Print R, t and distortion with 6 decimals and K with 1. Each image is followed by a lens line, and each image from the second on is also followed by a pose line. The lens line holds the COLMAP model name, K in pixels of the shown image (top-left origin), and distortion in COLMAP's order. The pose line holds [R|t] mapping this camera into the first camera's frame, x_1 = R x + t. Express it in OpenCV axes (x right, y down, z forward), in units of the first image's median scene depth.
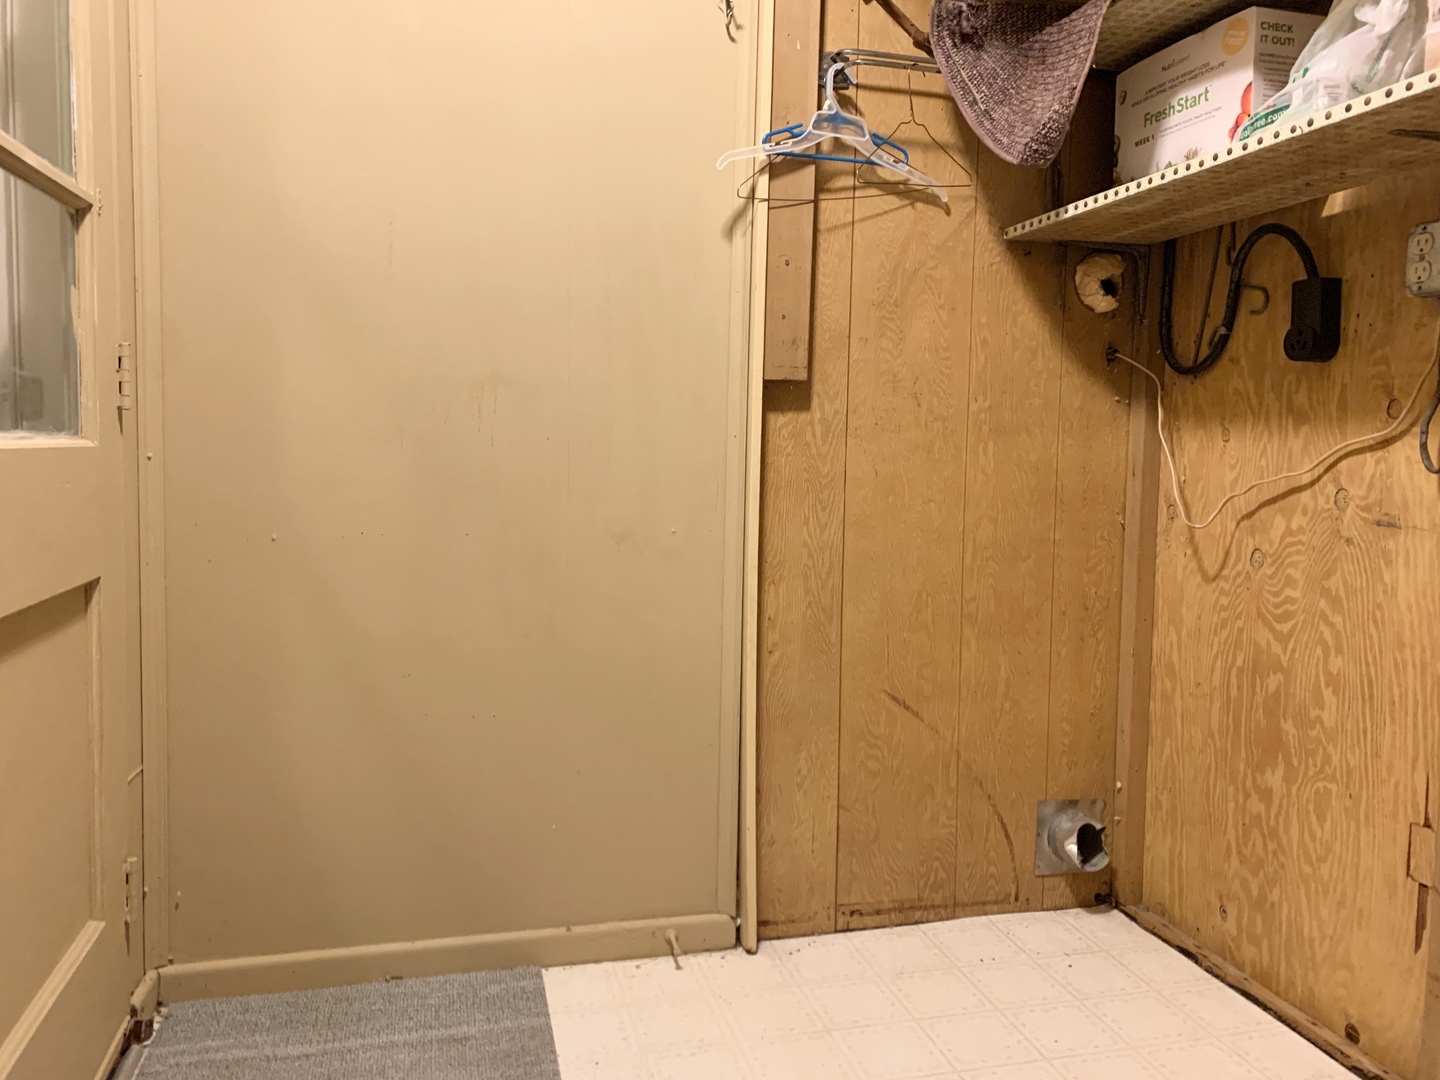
lens RADIAL K [[1093.6, 0, 722.9], [0, 1093.6, 533.7], [0, 0, 1]] dist [0.028536, -0.032111]
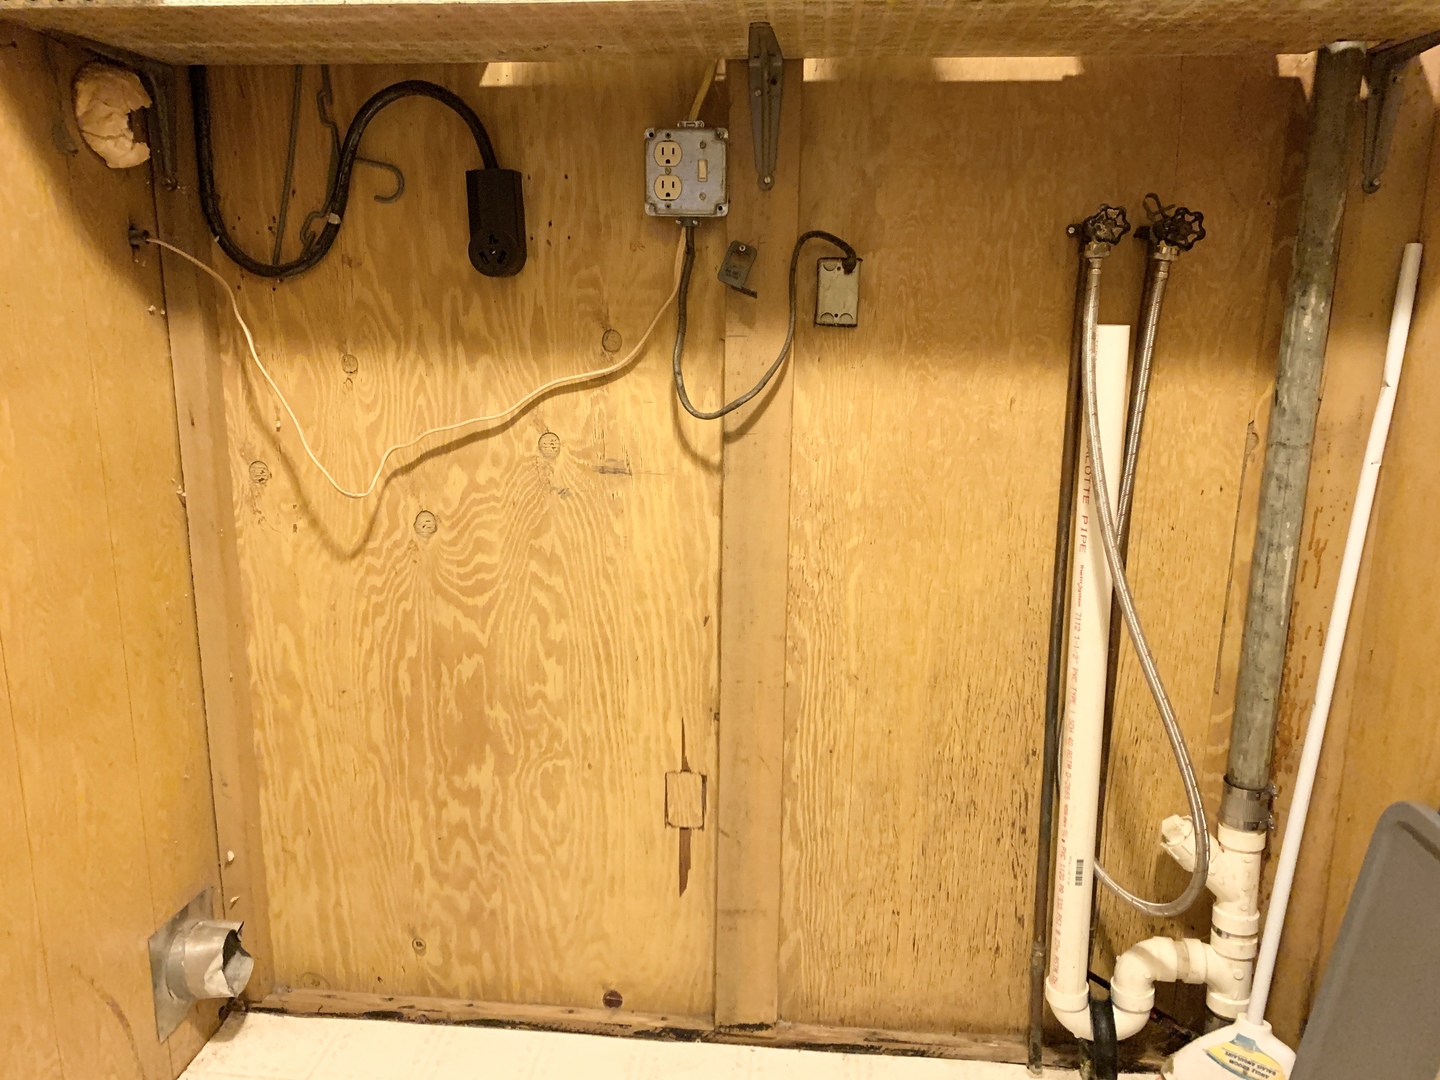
lens RADIAL K [[1093.6, 0, 723.6], [0, 1093.6, 526.5], [0, 0, 1]] dist [0.028536, -0.032111]
pose [[0.339607, -0.212295, 0.916296, -0.166760], [0.072789, 0.977205, 0.199429, -0.118639], [-0.937747, -0.001032, 0.347319, 0.536761]]
